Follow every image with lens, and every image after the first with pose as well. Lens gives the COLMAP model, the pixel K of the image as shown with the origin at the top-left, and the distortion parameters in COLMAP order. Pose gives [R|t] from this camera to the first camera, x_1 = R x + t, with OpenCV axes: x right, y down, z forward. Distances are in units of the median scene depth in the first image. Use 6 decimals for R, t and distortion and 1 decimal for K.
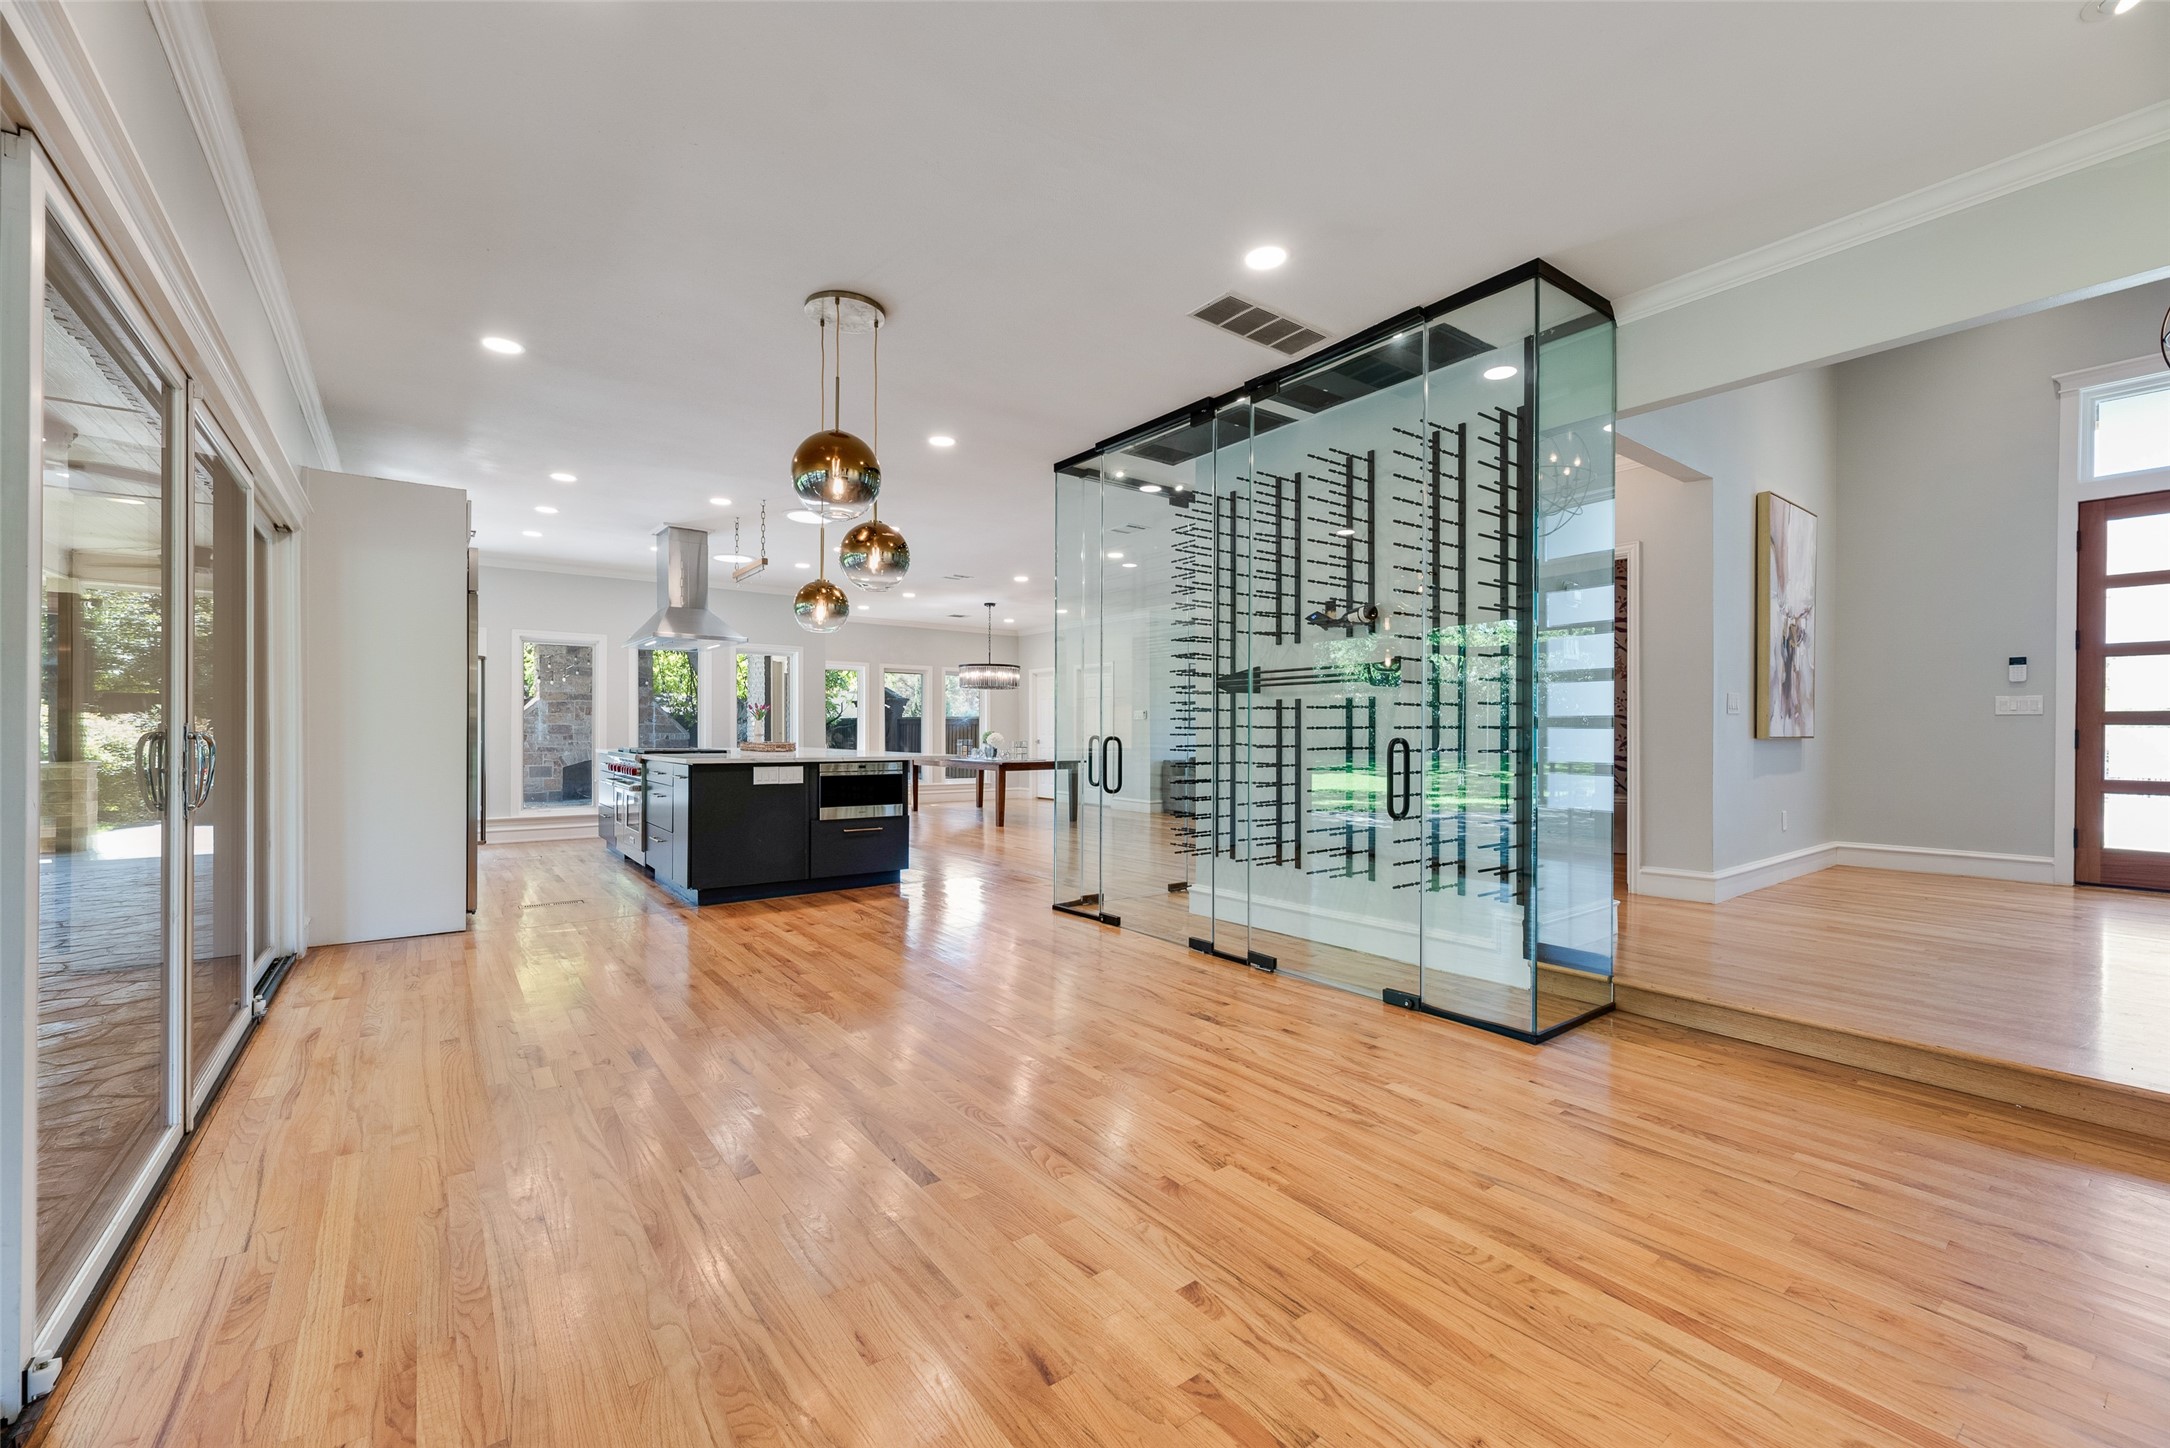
lens RADIAL K [[871.7, 0, 1090.8], [0, 871.7, 737.7], [0, 0, 1]] dist [0.002876, -0.000392]
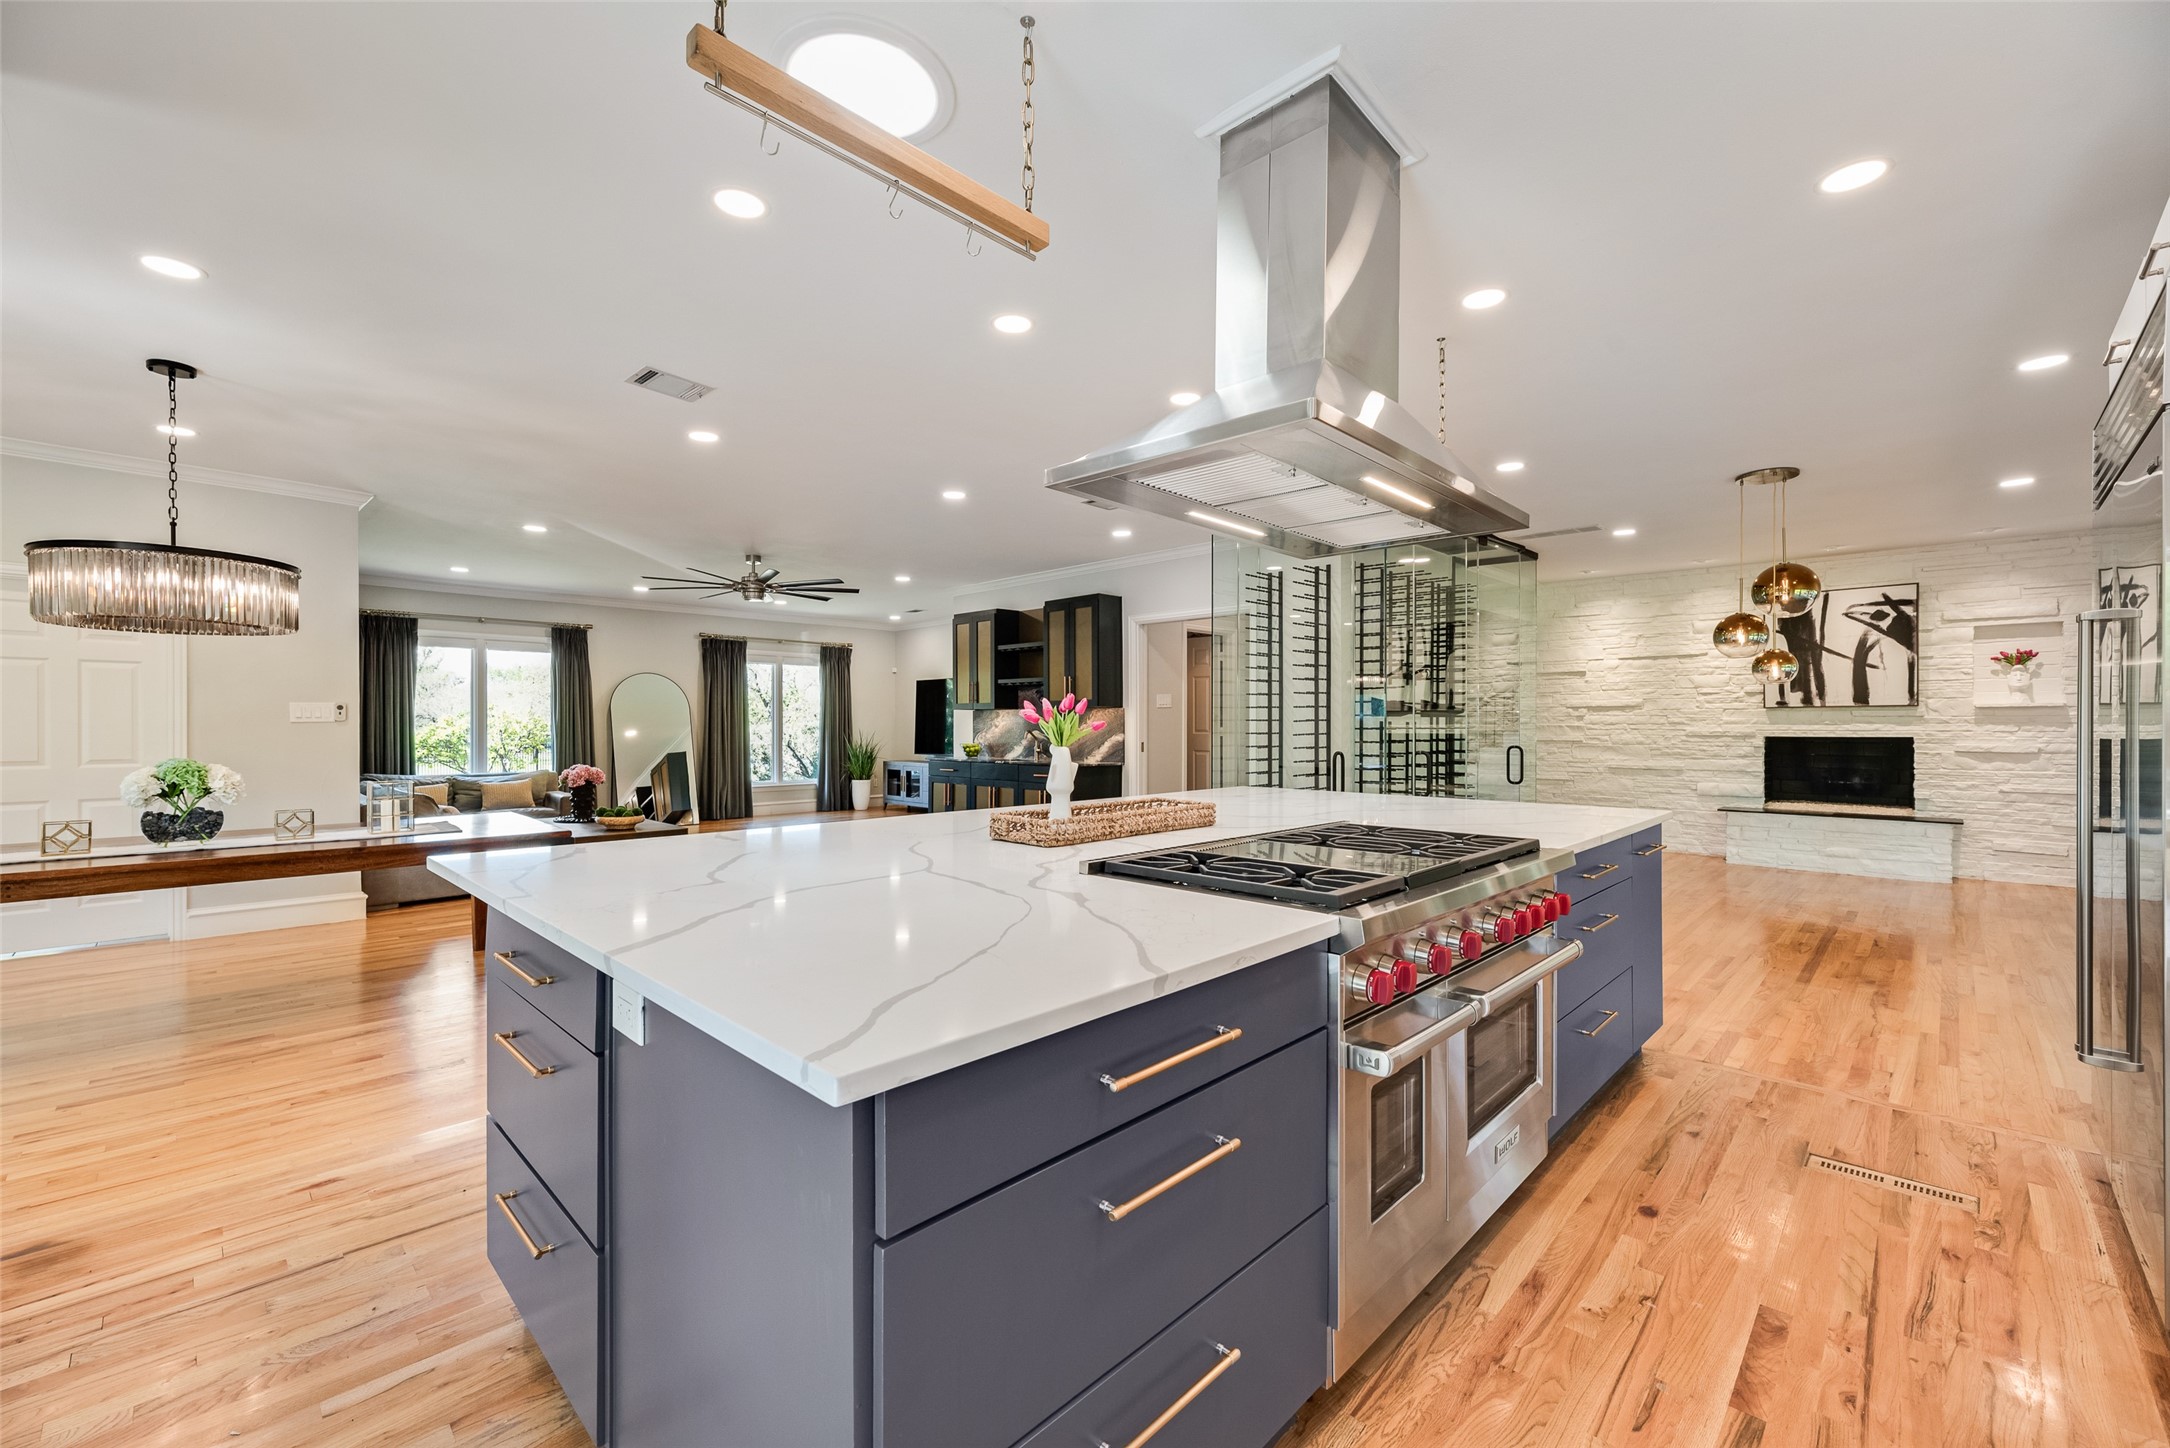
lens RADIAL K [[871.7, 0, 1082.5], [0, 871.7, 725.8], [0, 0, 1]] dist [0.002876, -0.000392]
pose [[-0.135784, -0.006519, 0.990717, -1.431690], [0.007504, 0.999943, 0.007608, -0.064225], [-0.990710, 0.008468, -0.135727, 2.097331]]
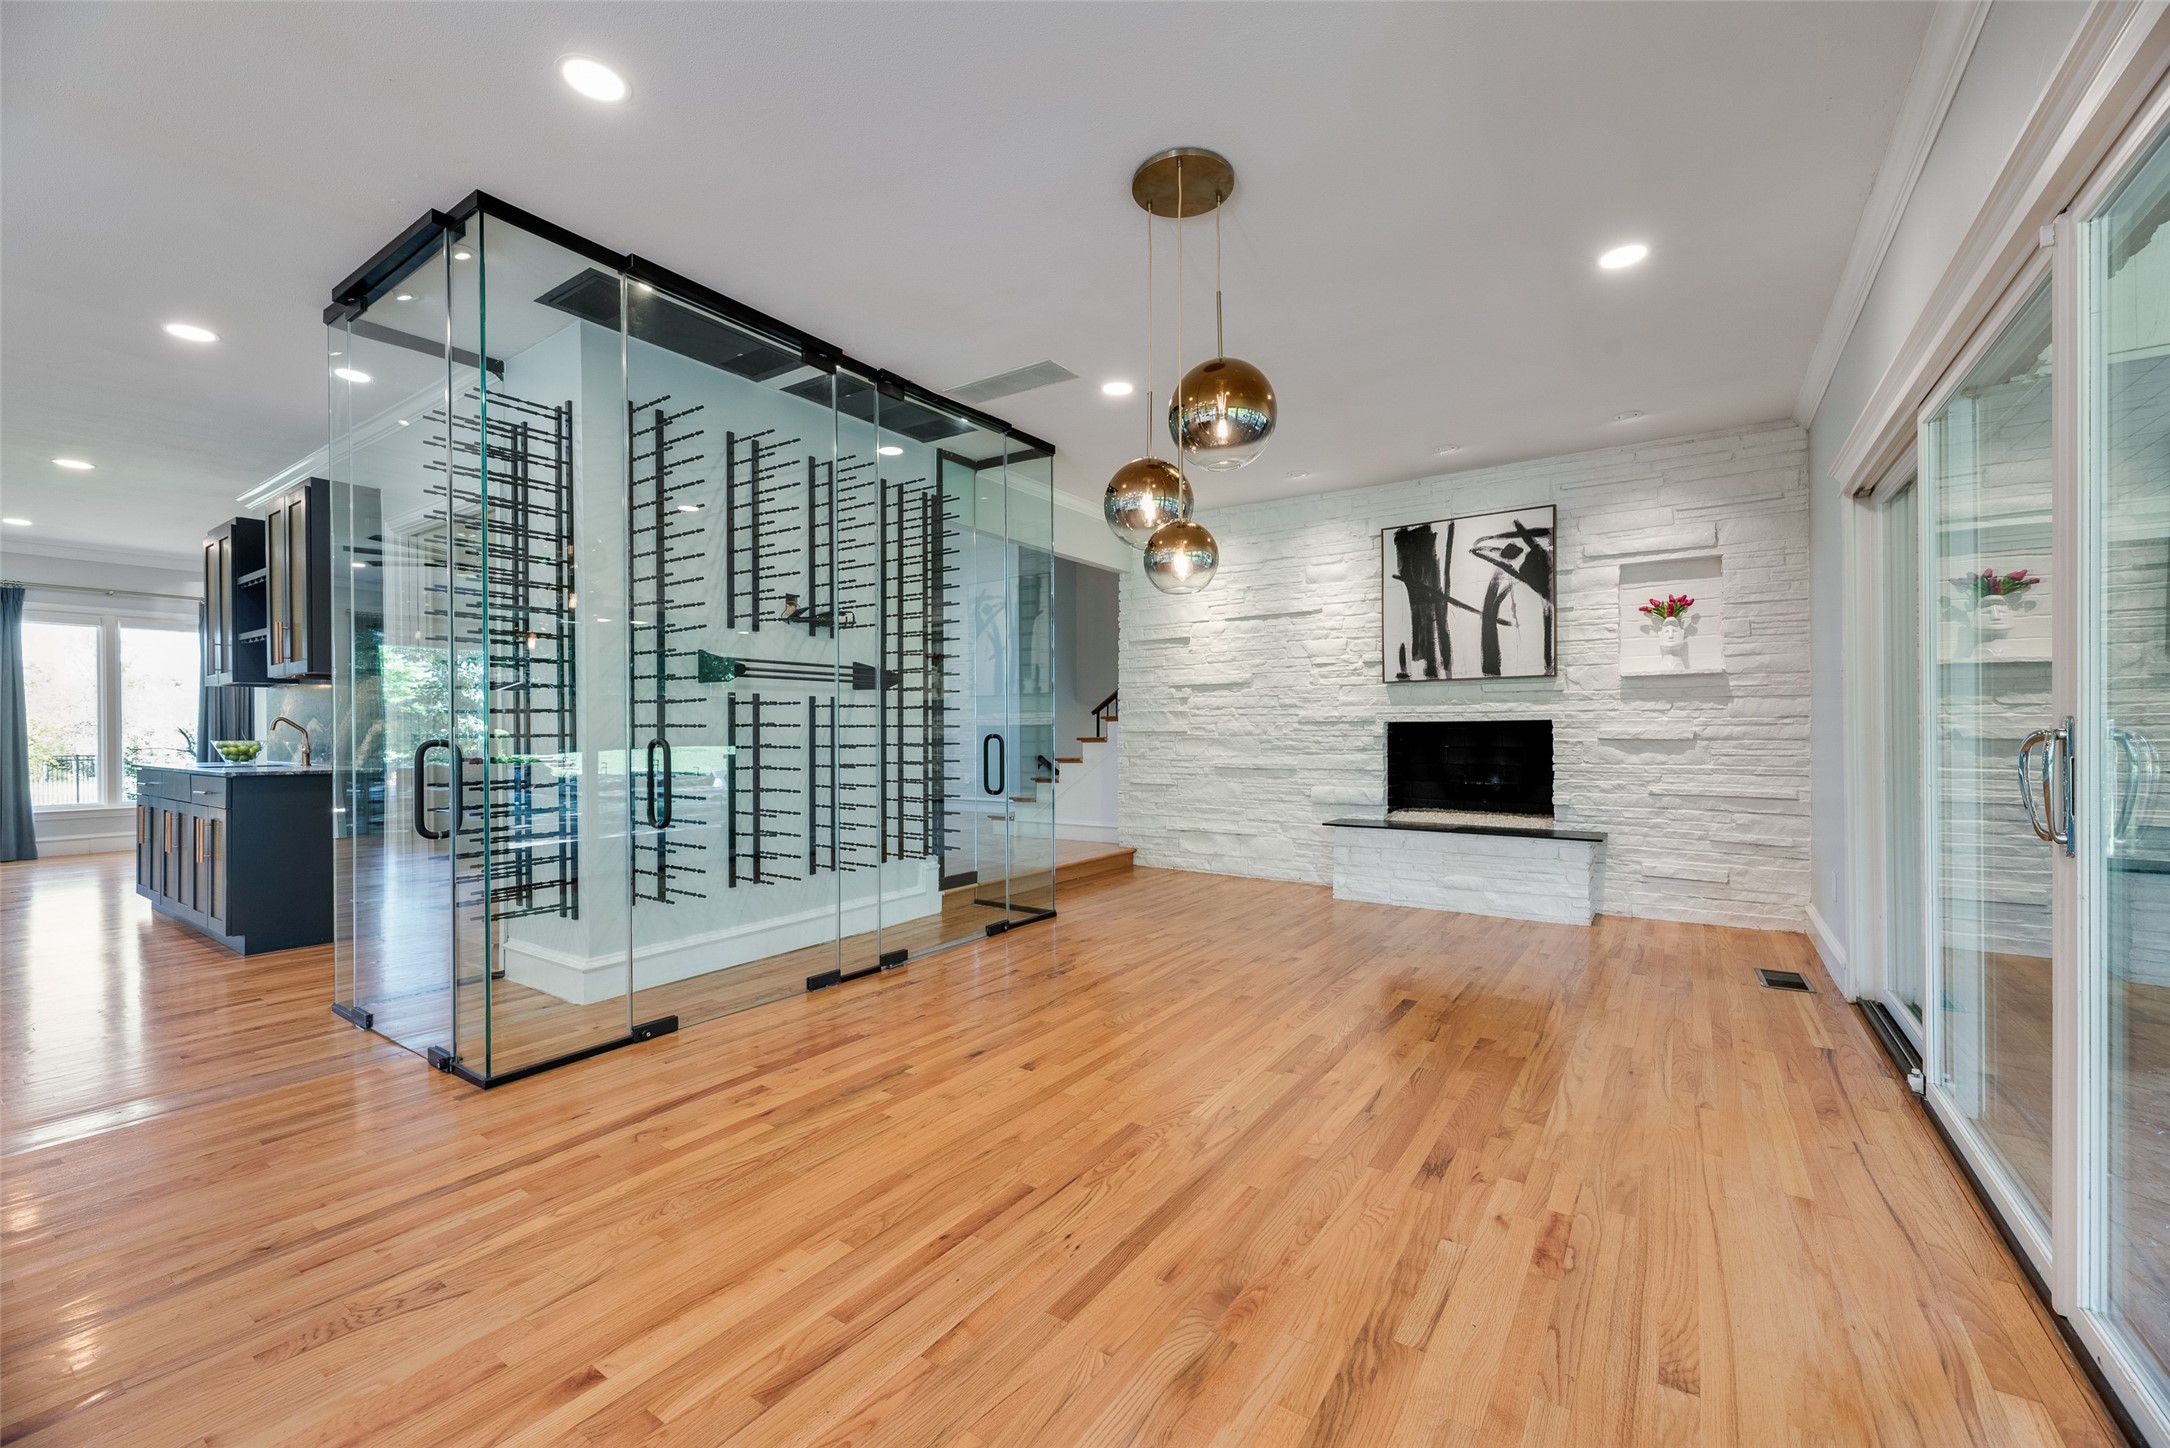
lens RADIAL K [[871.7, 0, 1082.9], [0, 871.7, 734.1], [0, 0, 1]] dist [0.002876, -0.000392]
pose [[-0.305935, -0.006973, 0.952027, -0.870258], [0.010223, 0.999891, 0.010608, -0.010943], [-0.951998, 0.012978, -0.305830, 1.162411]]
